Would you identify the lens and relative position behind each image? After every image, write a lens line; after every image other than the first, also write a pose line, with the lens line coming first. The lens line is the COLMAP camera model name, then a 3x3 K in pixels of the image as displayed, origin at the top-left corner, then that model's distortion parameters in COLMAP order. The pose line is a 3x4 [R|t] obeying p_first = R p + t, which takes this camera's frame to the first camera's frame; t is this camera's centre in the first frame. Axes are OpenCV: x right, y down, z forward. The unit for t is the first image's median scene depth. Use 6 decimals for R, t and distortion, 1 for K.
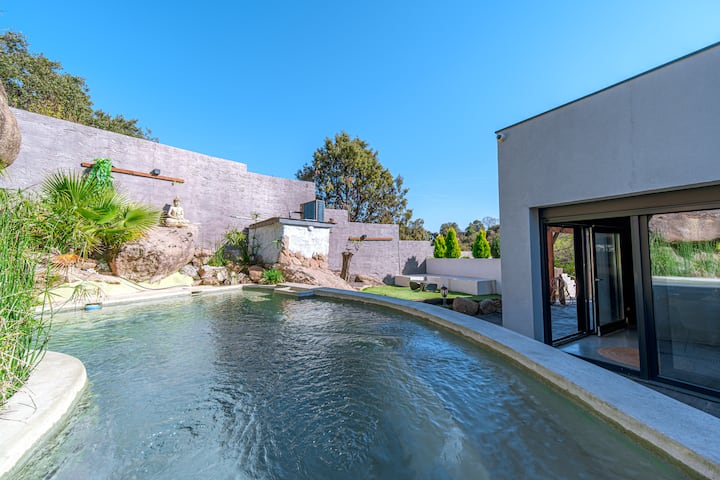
lens RADIAL K [[293.2, 0, 360.0], [0, 293.2, 240.0], [0, 0, 1]] dist [0.001575, -0.000008]
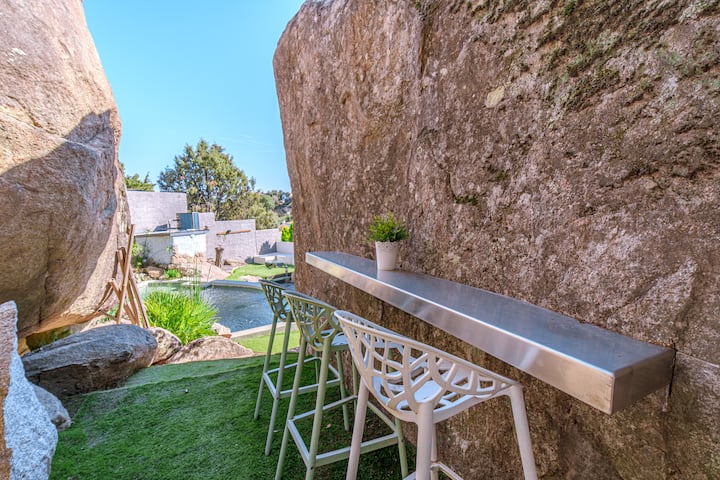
lens RADIAL K [[293.2, 0, 360.0], [0, 293.2, 240.0], [0, 0, 1]] dist [0.001575, -0.000008]
pose [[0.881542, -0.062726, 0.467921, -0.088260], [-0.011062, 0.988118, 0.153301, -0.185751], [-0.471977, -0.140317, 0.870373, -0.472027]]
